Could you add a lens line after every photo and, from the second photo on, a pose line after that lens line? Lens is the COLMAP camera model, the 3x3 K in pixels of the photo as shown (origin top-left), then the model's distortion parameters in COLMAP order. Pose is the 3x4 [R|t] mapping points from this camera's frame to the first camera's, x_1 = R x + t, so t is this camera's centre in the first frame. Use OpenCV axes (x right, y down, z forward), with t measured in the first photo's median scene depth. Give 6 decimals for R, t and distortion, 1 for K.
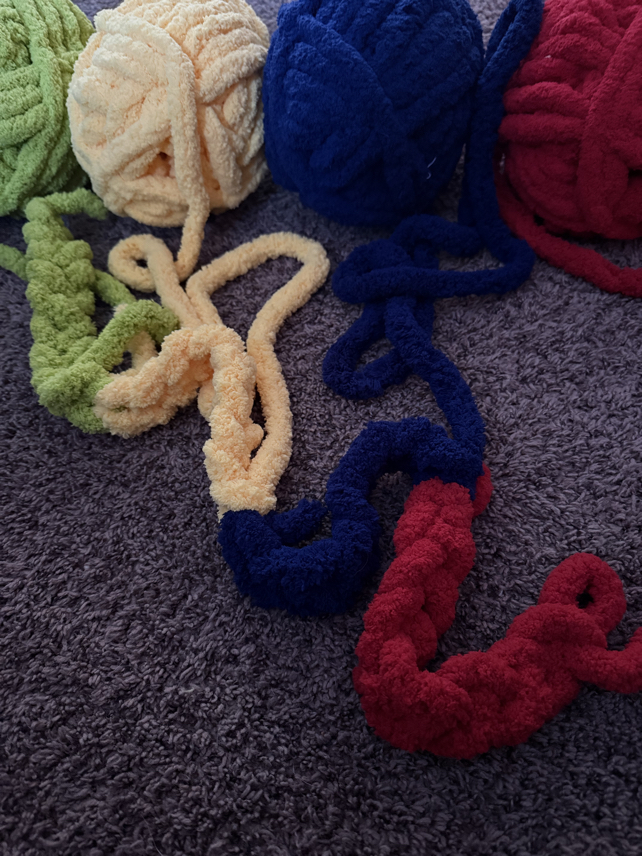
lens RADIAL K [[645.3, 0, 318.3], [0, 645.3, 429.9], [0, 0, 1]] dist [0.014047, -0.039260]
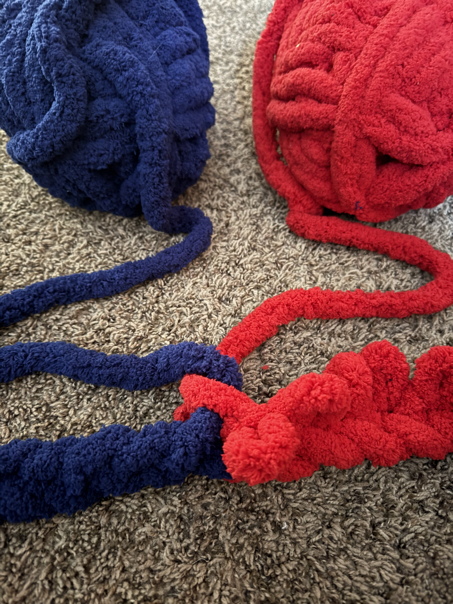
lens RADIAL K [[455.3, 0, 226.5], [0, 455.3, 302.6], [0, 0, 1]] dist [0.014047, -0.039260]
pose [[0.879136, -0.317791, 0.355145, 0.058781], [0.334479, 0.942281, 0.015193, -0.085179], [-0.339475, 0.105432, 0.934688, 0.293525]]
